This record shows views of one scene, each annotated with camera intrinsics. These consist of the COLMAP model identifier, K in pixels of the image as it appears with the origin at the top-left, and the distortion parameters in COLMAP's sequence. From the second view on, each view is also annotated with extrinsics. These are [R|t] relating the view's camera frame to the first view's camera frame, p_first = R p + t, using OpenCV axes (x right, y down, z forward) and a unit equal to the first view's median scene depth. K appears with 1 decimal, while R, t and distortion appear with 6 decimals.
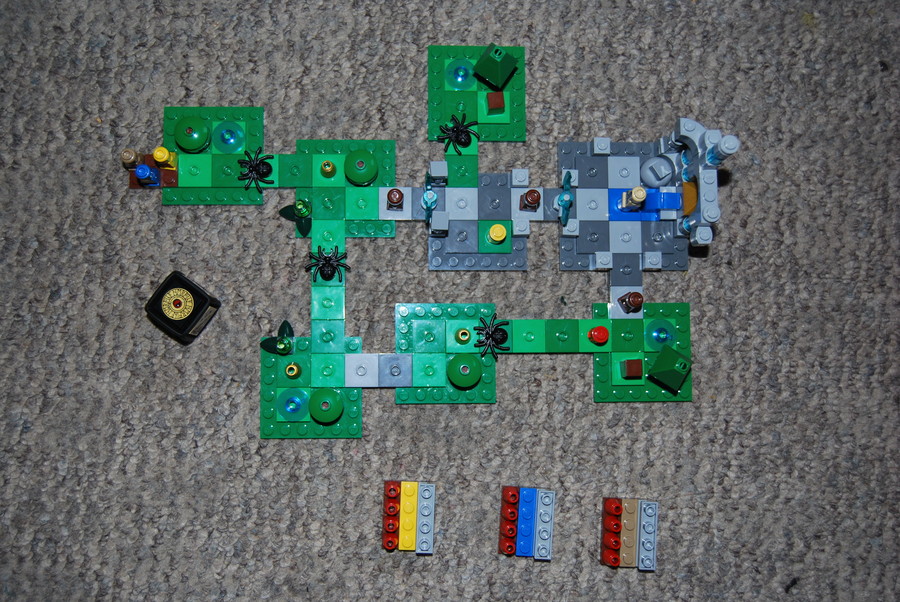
lens RADIAL K [[1012.9, 0, 450.0], [0, 1012.9, 301.0], [0, 0, 1]] dist [-0.061723, 0.005267]
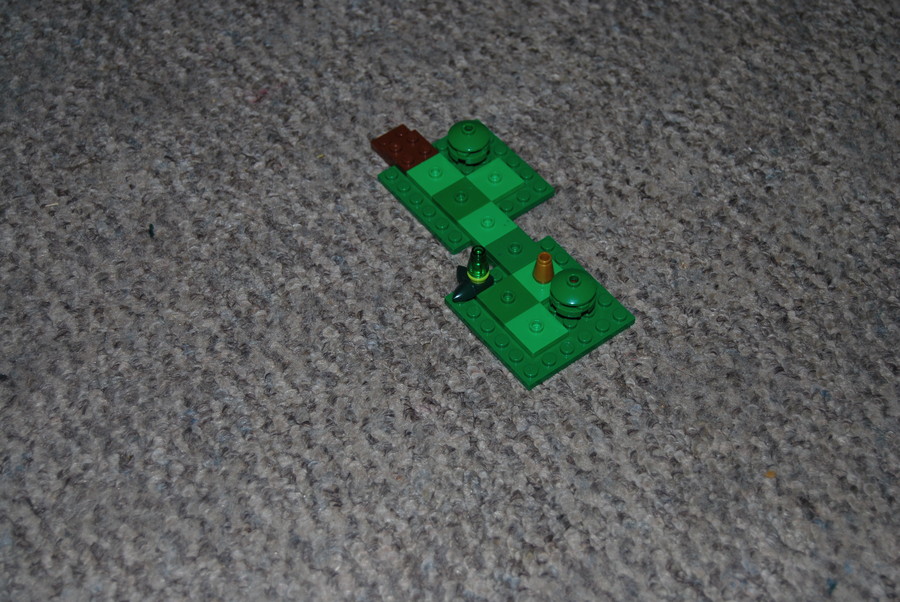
lens RADIAL K [[1463.7, 0, 447.1], [0, 1463.7, 319.7], [0, 0, 1]] dist [-0.030617, -0.056396]
pose [[-0.782761, 0.457094, -0.422316, 0.379343], [-0.622153, -0.558932, 0.548197, -0.788929], [0.014531, 0.691853, 0.721892, 0.256192]]
